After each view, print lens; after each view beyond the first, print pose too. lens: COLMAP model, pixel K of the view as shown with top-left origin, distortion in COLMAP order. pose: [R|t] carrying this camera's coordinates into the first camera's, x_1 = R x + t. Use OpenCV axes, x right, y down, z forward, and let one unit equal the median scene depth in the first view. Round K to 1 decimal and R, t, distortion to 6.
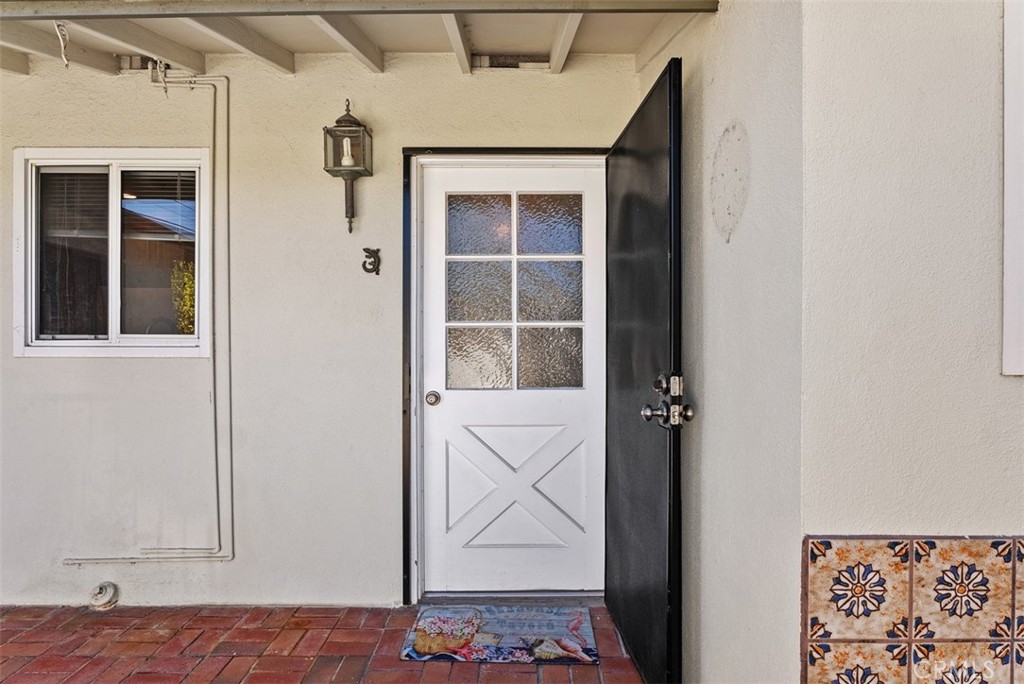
lens RADIAL K [[563.4, 0, 513.1], [0, 563.4, 350.8], [0, 0, 1]] dist [-0.007242, -0.001364]
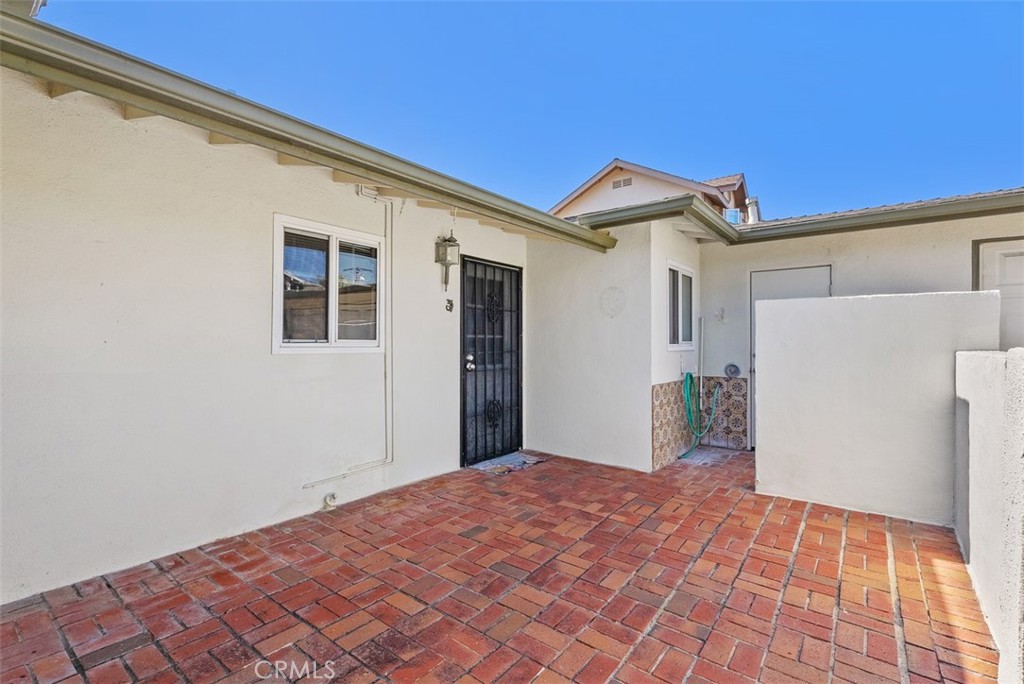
lens RADIAL K [[462.3, 0, 508.1], [0, 462.3, 339.9], [0, 0, 1]] dist [-0.000803, -0.001183]
pose [[0.629413, 0.007409, 0.777035, -1.443665], [0.001373, 0.999942, -0.010646, -0.013615], [-0.777069, 0.007768, 0.629367, -0.242502]]
